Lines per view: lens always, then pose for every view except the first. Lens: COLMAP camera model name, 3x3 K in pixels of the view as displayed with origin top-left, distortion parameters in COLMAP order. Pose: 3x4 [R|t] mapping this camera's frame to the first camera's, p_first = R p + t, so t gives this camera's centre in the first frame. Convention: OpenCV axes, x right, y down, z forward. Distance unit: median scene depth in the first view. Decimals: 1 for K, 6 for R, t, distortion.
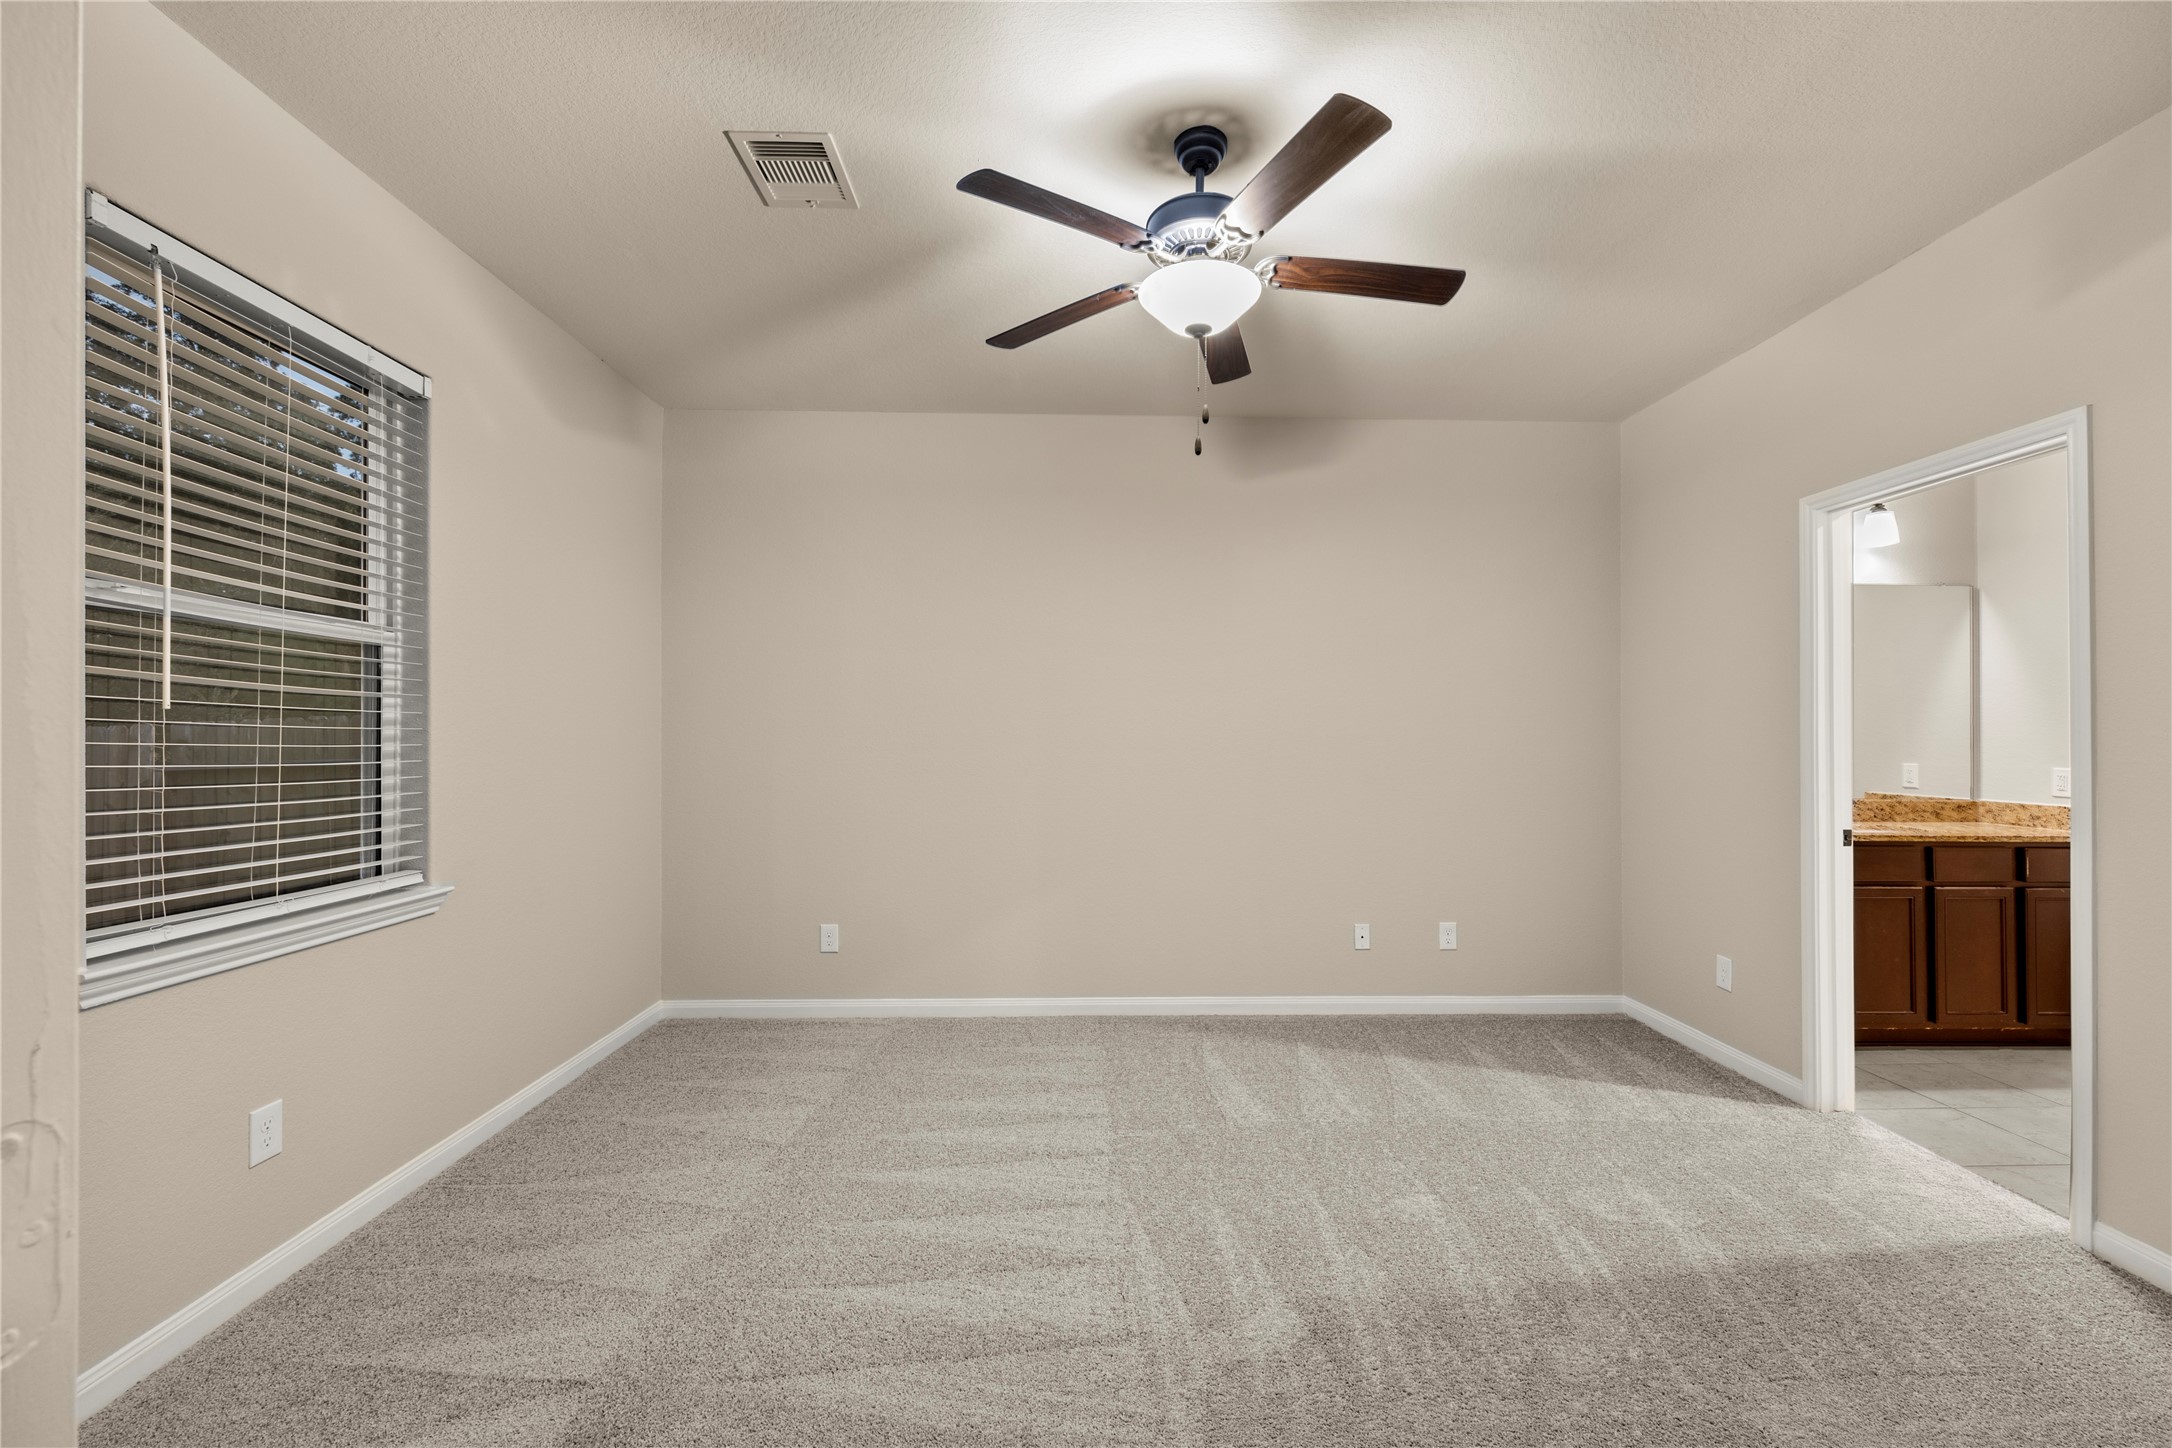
lens RADIAL K [[871.5, 0, 1086.1], [0, 871.5, 730.3], [0, 0, 1]] dist [-0.007250, 0.002309]
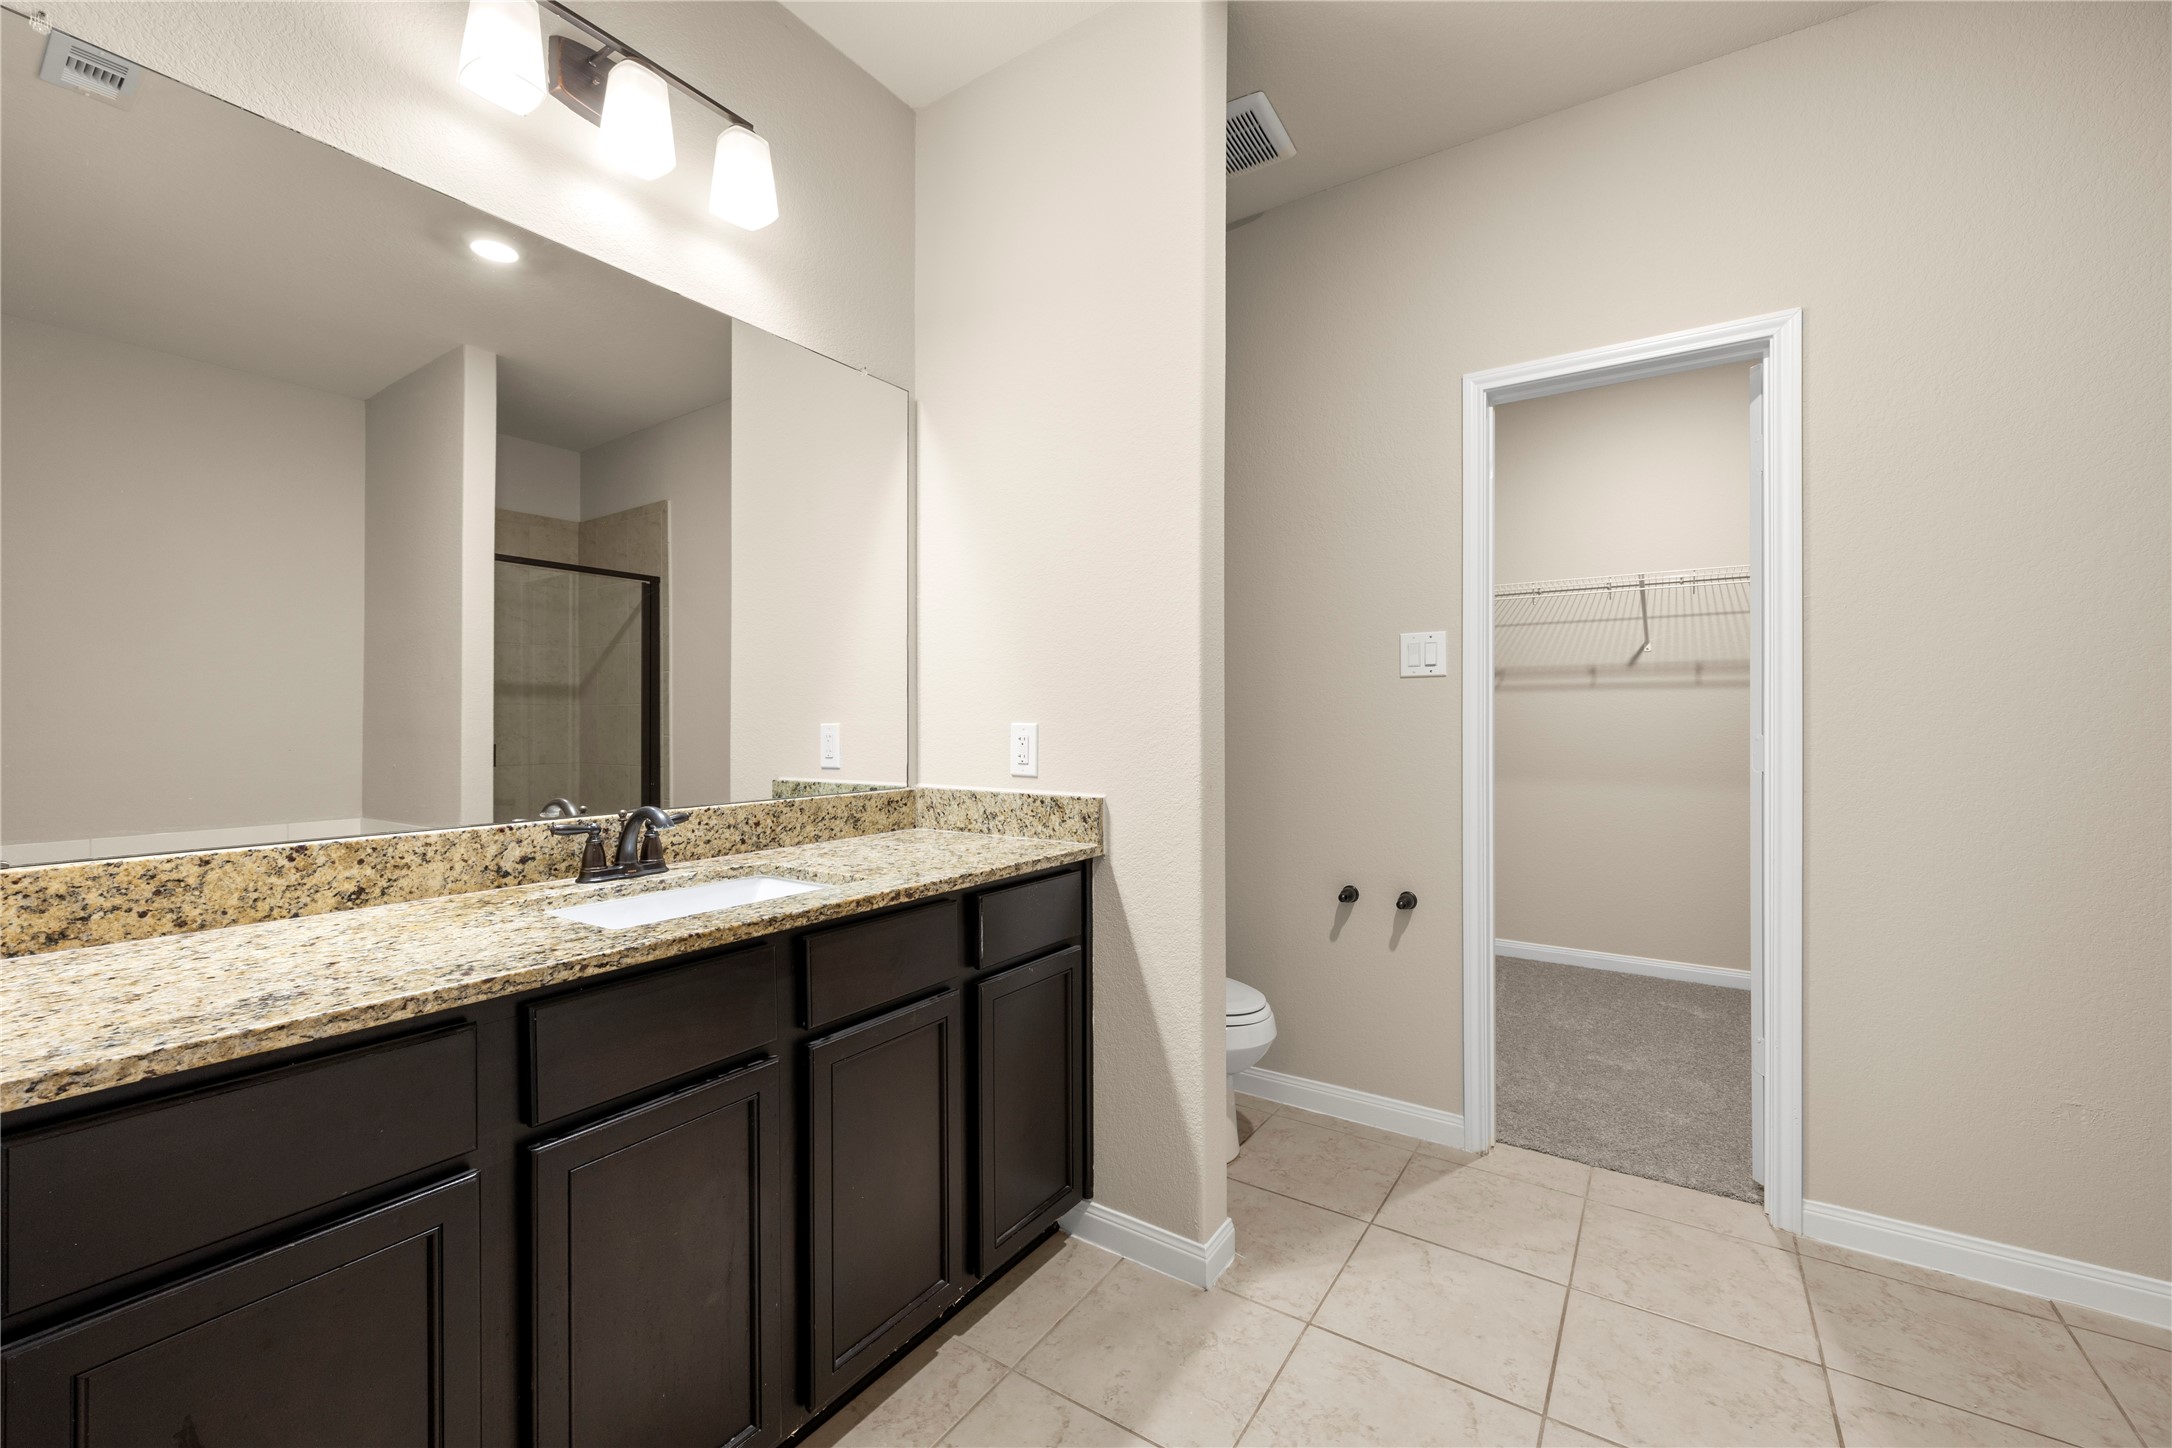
lens RADIAL K [[871.5, 0, 1084.8], [0, 871.5, 726.5], [0, 0, 1]] dist [-0.007250, 0.002309]
pose [[0.578721, -0.009517, 0.815470, 0.653292], [-0.000302, 0.999929, 0.011884, 0.036821], [-0.815526, -0.007124, 0.578677, 0.606240]]
